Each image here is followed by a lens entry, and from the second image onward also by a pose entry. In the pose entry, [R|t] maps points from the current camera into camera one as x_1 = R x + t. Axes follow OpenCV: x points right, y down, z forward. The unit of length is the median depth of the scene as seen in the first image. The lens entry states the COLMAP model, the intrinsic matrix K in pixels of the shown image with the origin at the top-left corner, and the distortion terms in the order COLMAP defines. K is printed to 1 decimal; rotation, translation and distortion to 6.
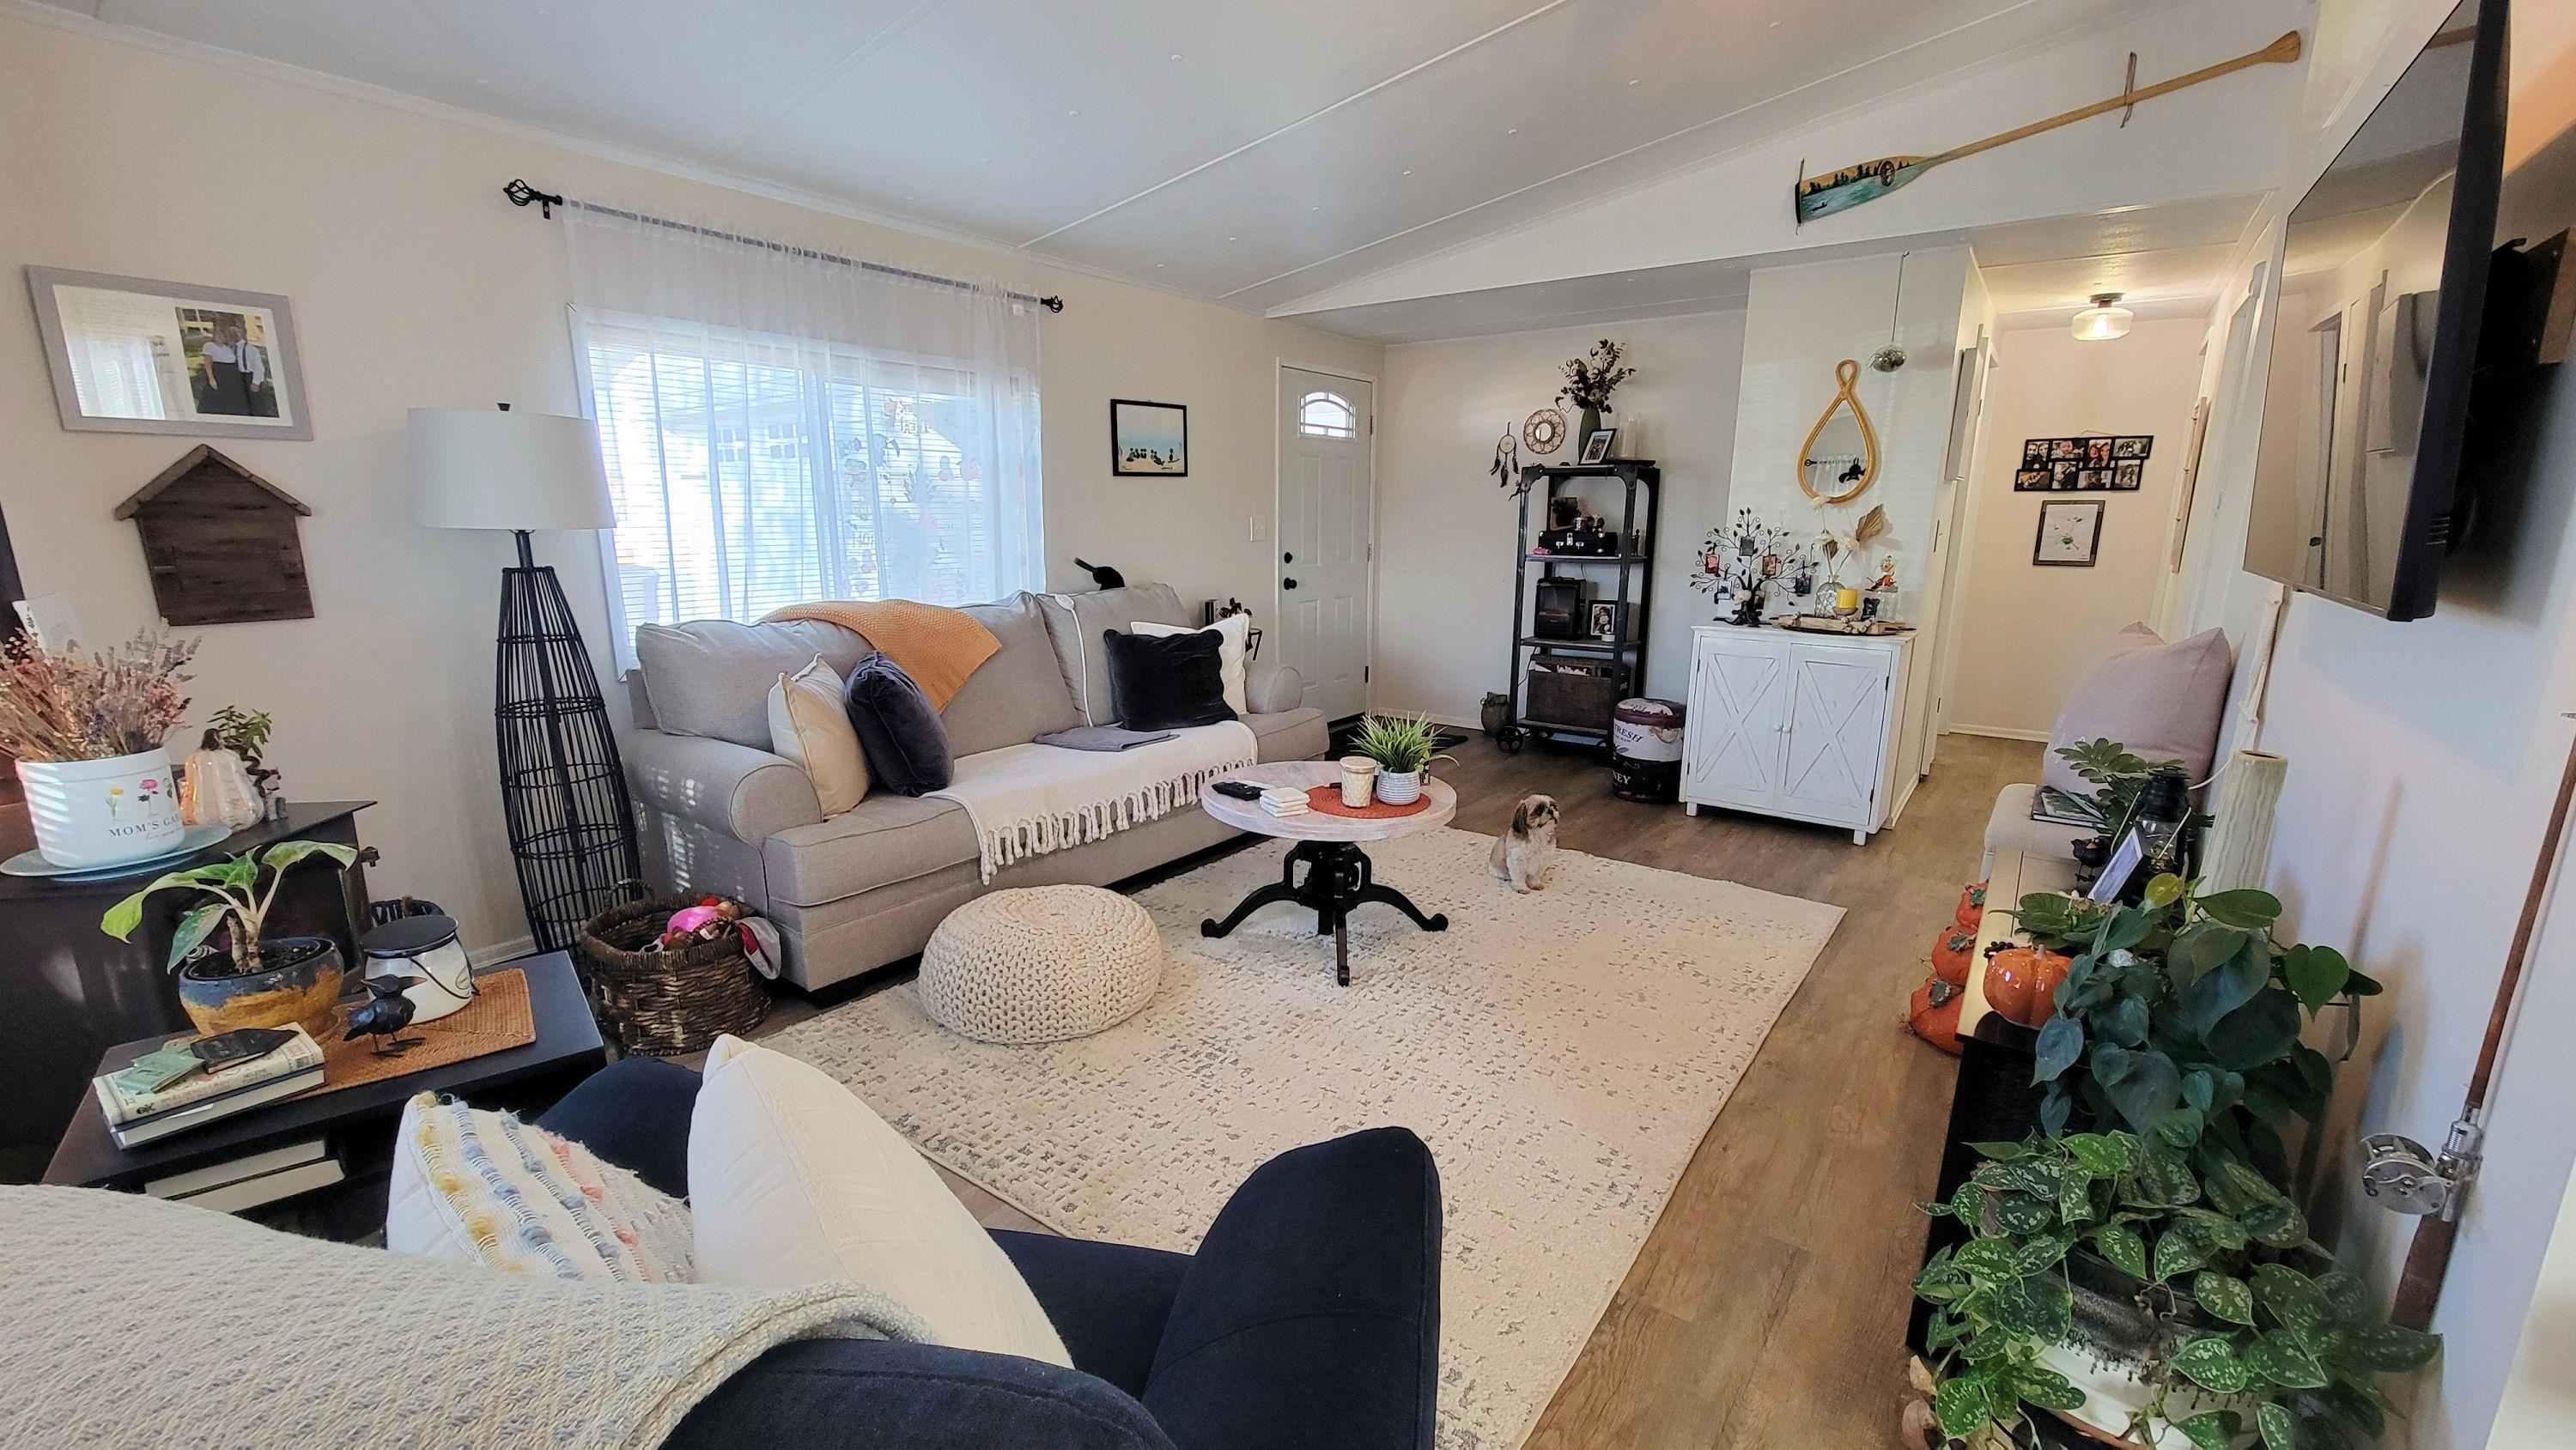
lens RADIAL K [[1010.8, 0, 1285.3], [0, 1010.8, 743.2], [0, 0, 1]] dist [-0.009300, 0.000098]
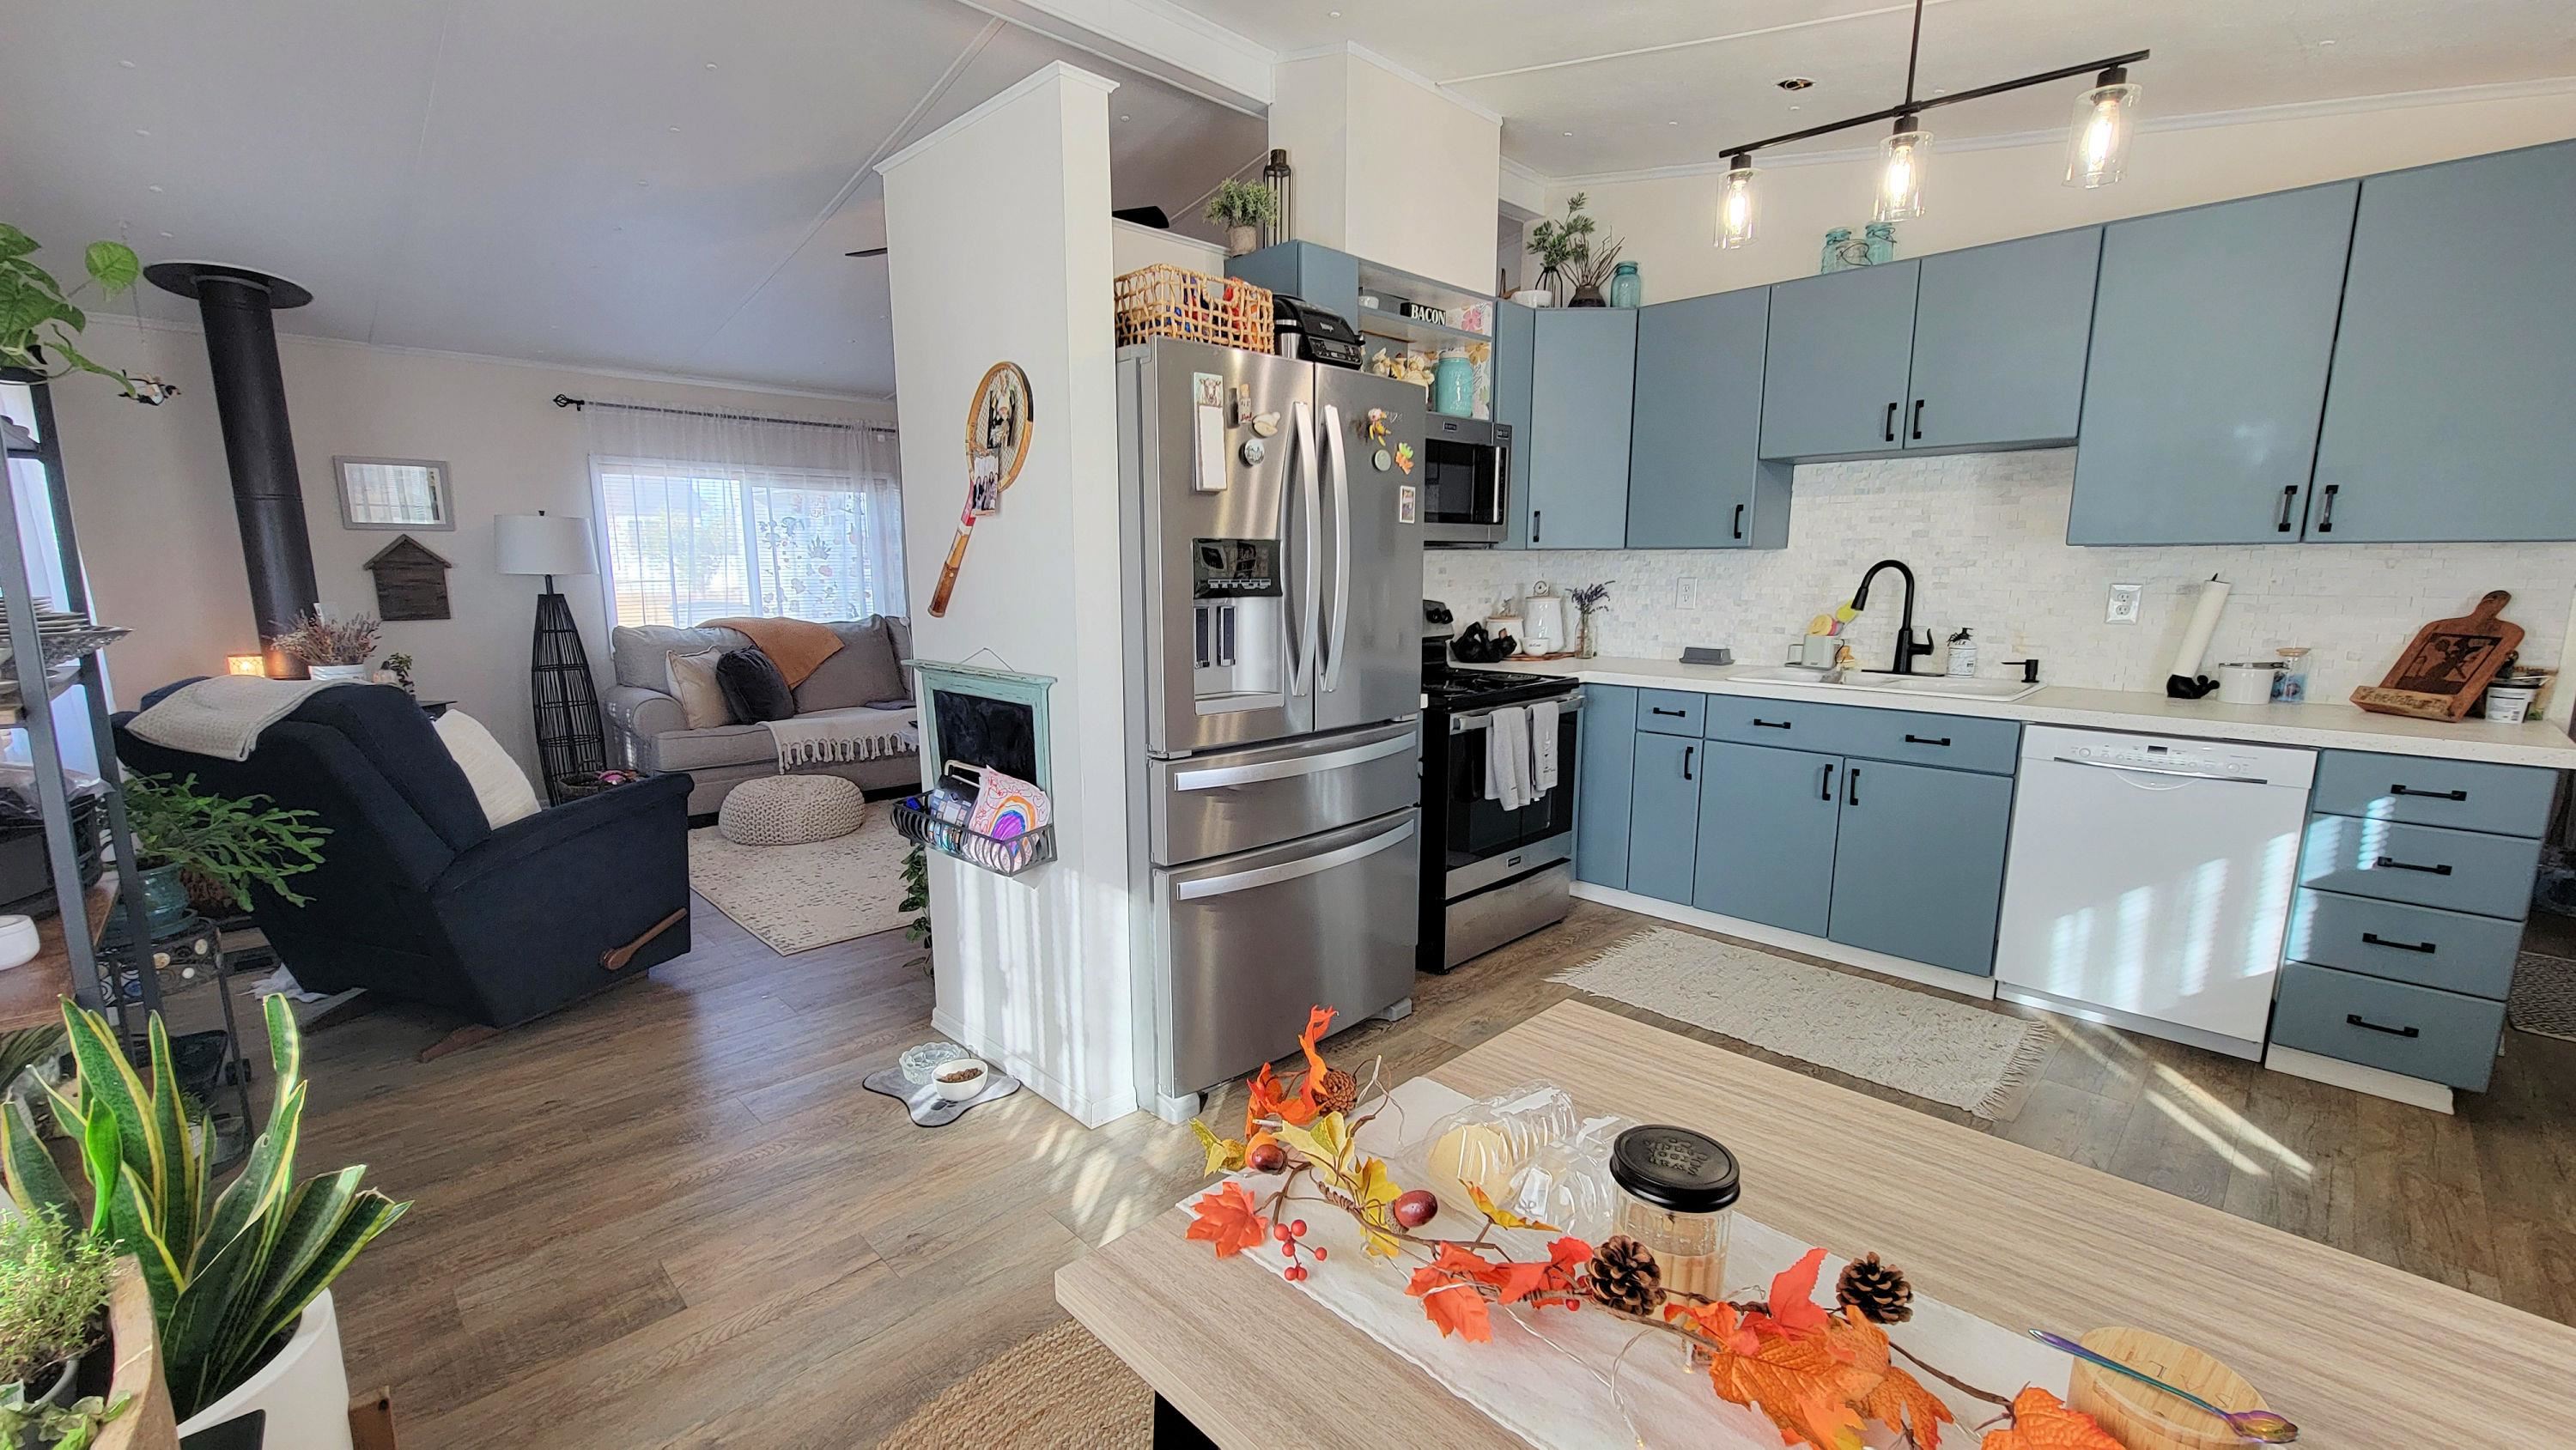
lens RADIAL K [[1010.8, 0, 1285.3], [0, 1010.8, 743.2], [0, 0, 1]] dist [-0.009300, 0.000098]
pose [[0.986984, 0.018230, -0.159782, 0.915977], [-0.026905, 0.998269, -0.052303, 0.167520], [0.158551, 0.055921, 0.985766, -0.635715]]
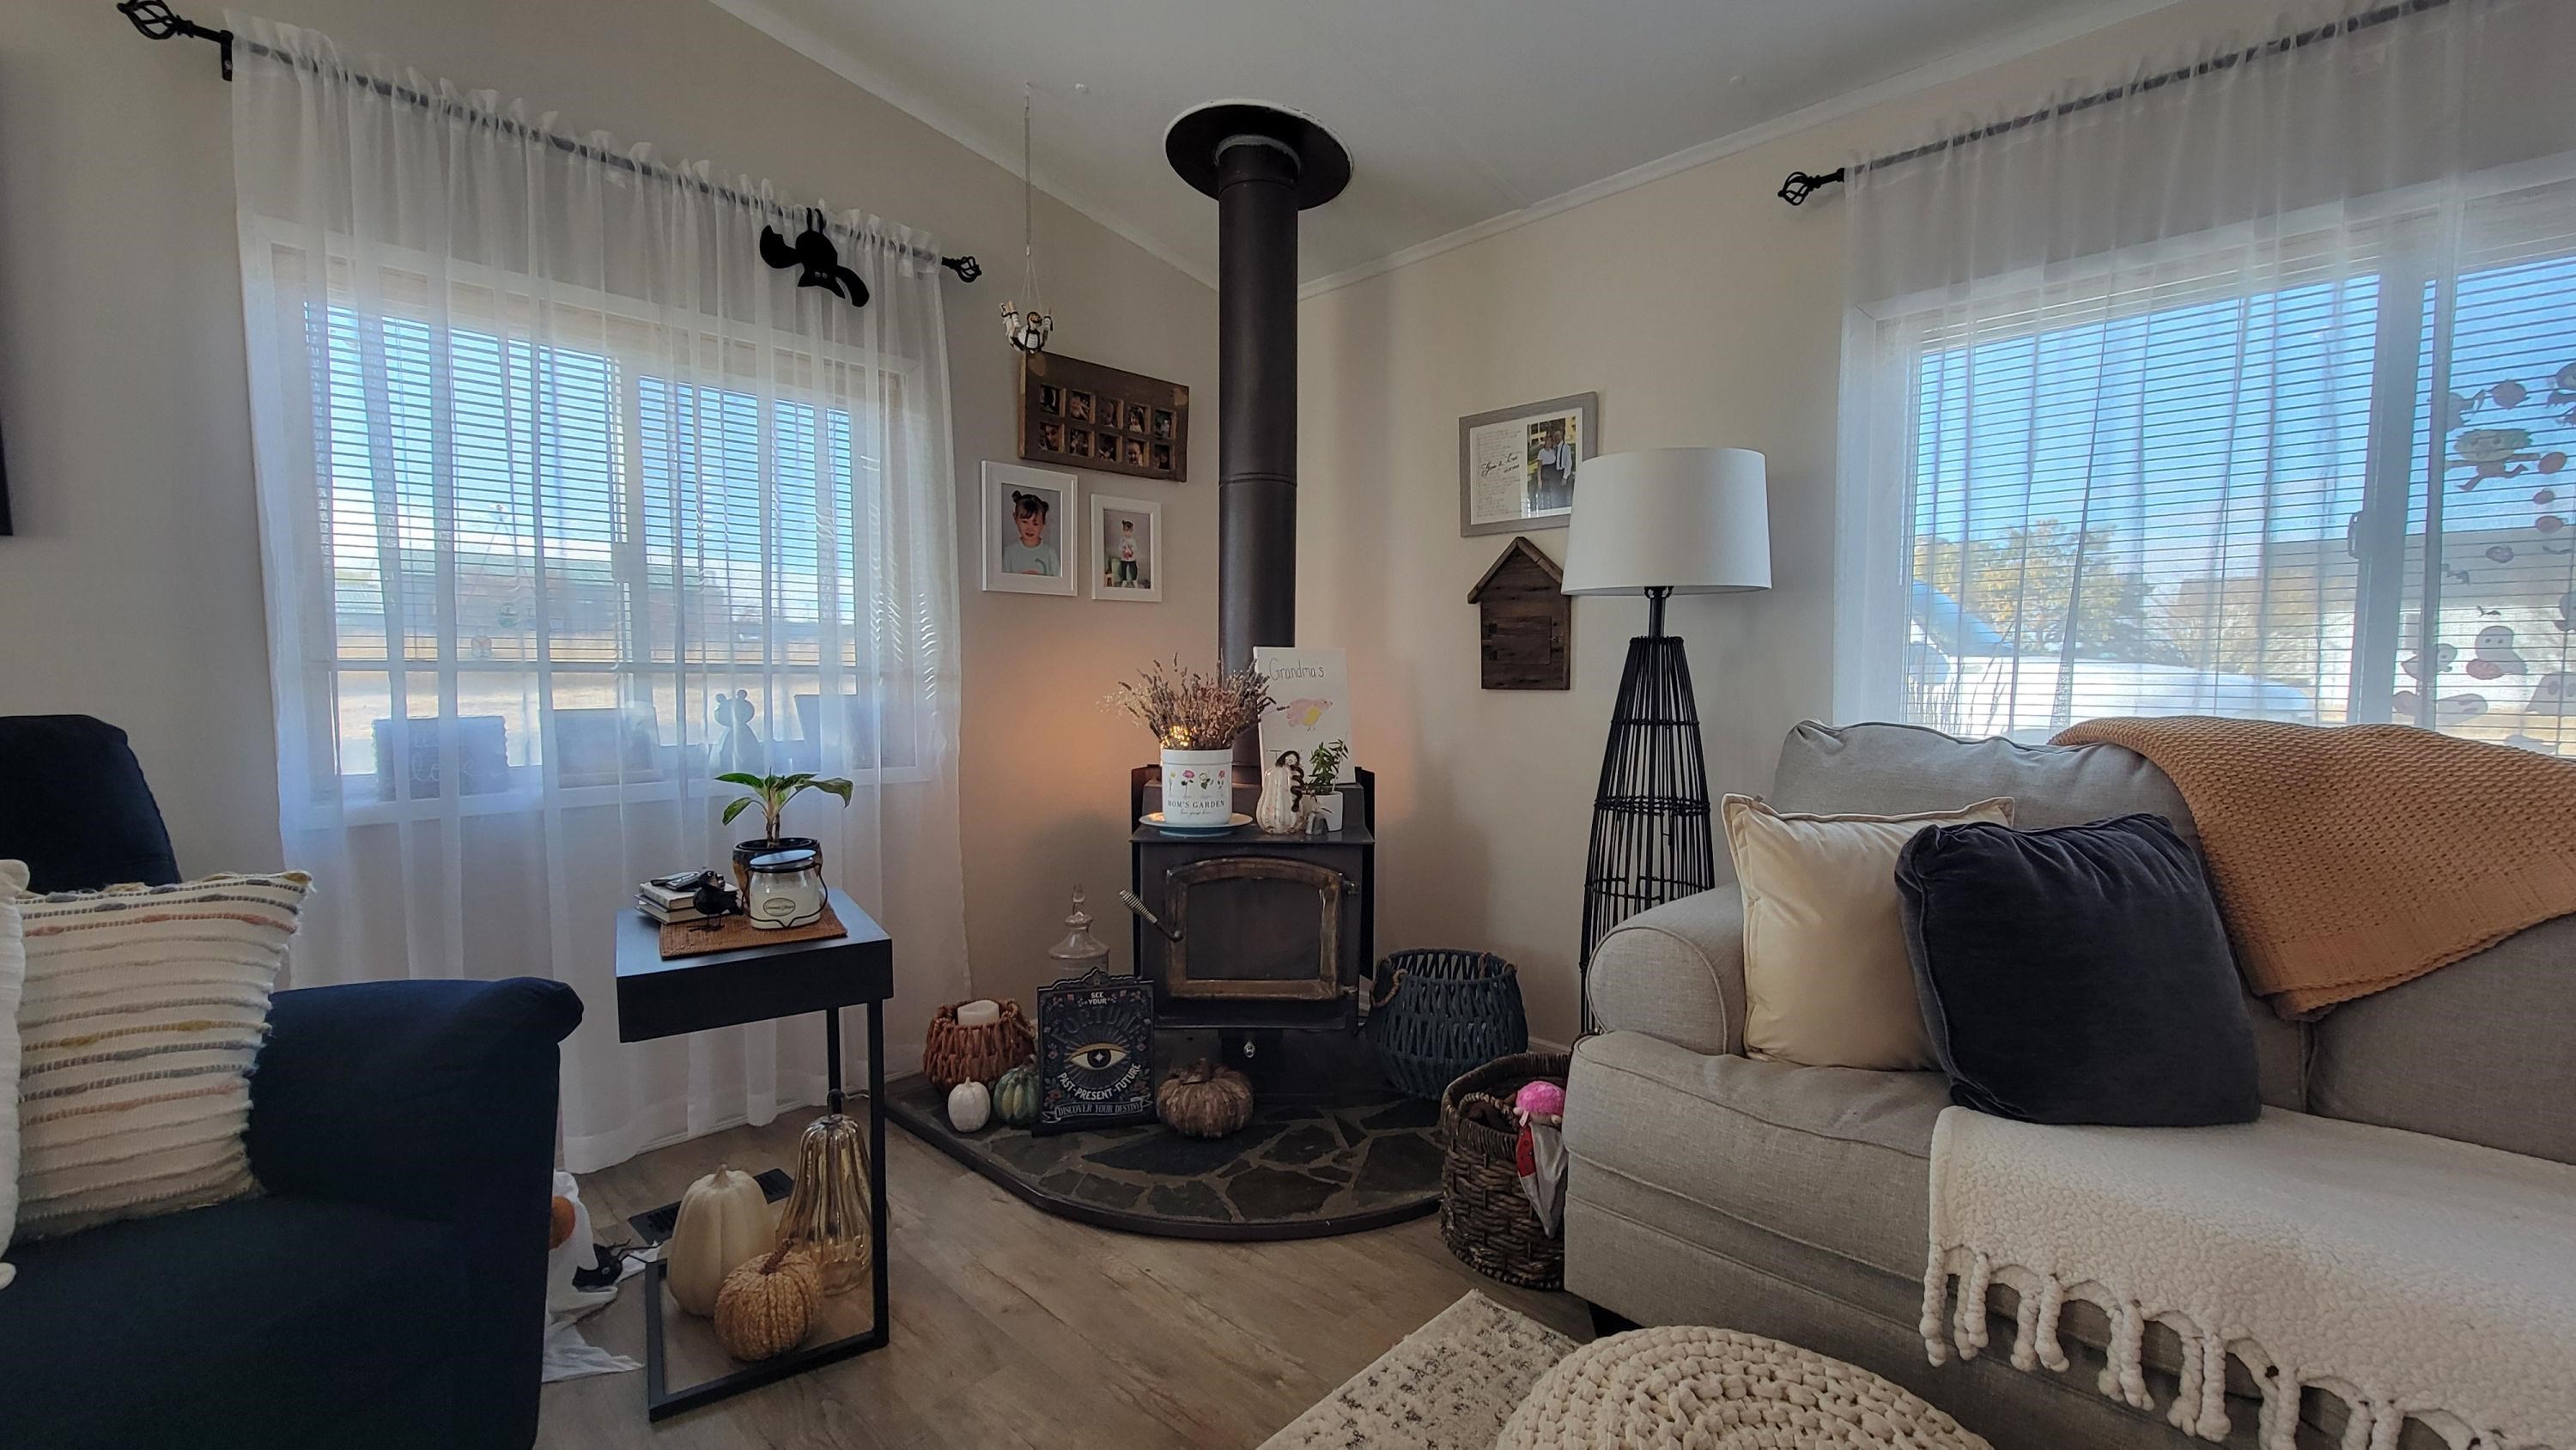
lens RADIAL K [[1087.4, 0, 1270.6], [0, 1087.4, 732.8], [0, 0, 1]] dist [0.025087, 0.000088]
pose [[-0.135704, 0.036160, -0.990089, 0.192719], [-0.238884, 0.968656, 0.068119, -0.082263], [0.961519, 0.245761, -0.122812, 0.808451]]
